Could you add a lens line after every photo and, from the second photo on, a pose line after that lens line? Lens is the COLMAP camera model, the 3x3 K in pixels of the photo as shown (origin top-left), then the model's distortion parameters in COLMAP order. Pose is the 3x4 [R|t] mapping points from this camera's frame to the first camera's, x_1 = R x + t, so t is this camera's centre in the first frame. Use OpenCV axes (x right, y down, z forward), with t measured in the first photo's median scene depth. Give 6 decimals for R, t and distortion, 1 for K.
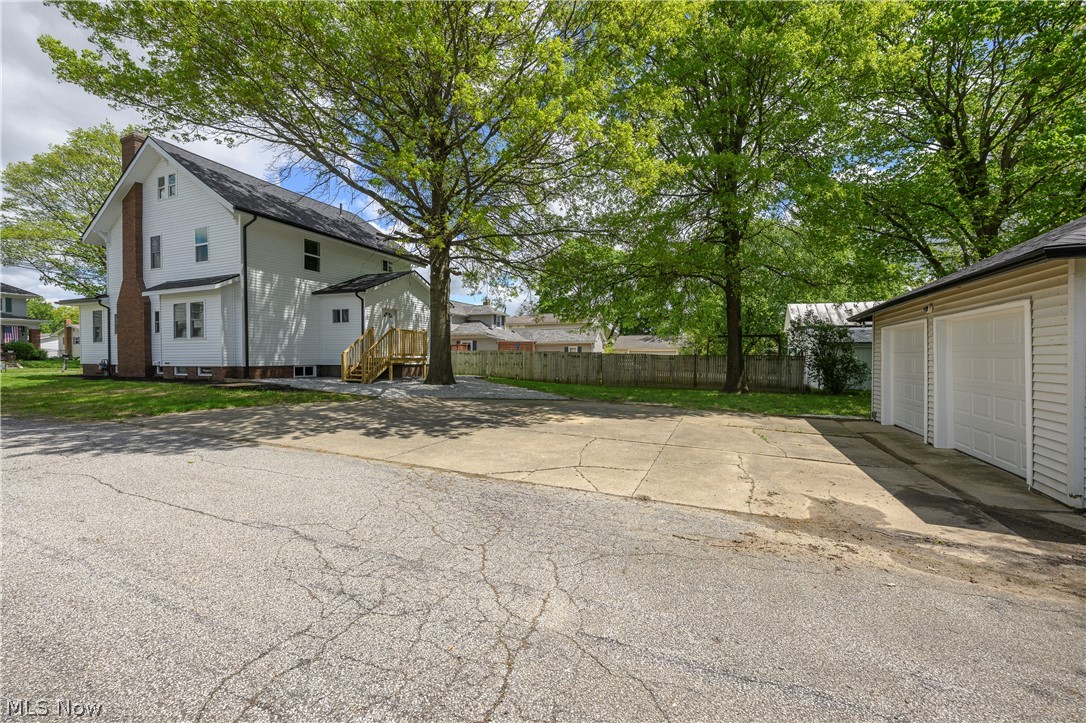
lens RADIAL K [[449.4, 0, 543.0], [0, 449.4, 361.5], [0, 0, 1]] dist [-0.000259, -0.000199]
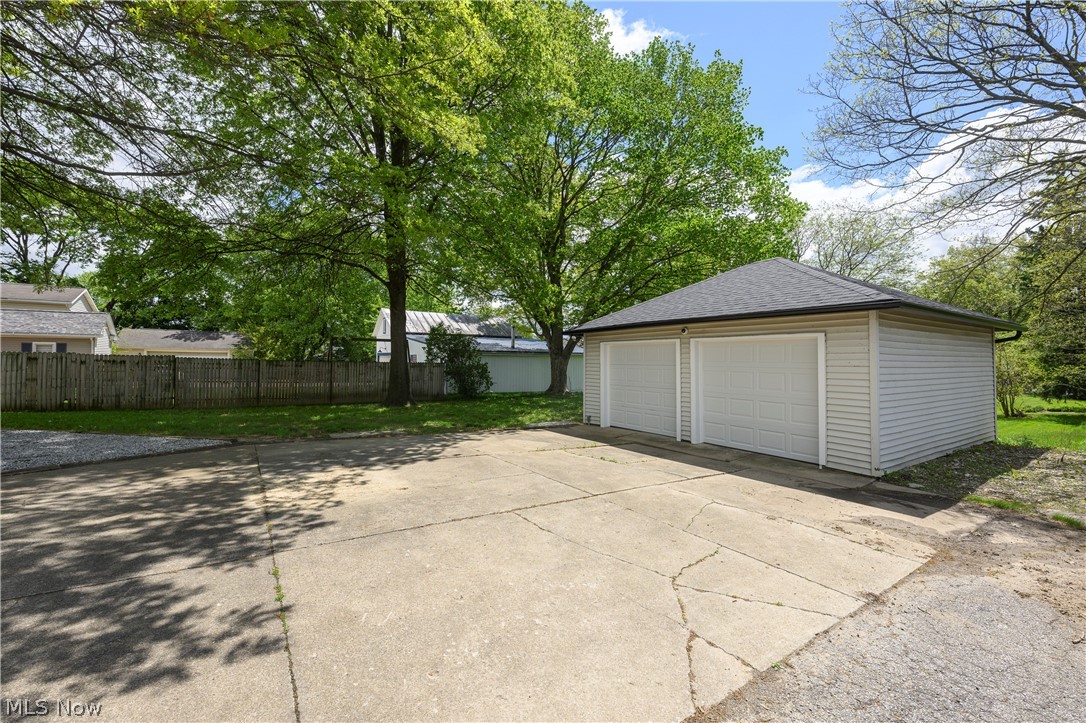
lens RADIAL K [[449.4, 0, 543.0], [0, 449.4, 361.5], [0, 0, 1]] dist [-0.000259, -0.000199]
pose [[0.536469, 0.001926, 0.843918, -0.185070], [0.001335, 0.999994, -0.003131, -0.014582], [-0.843919, 0.002806, 0.536464, 0.320223]]
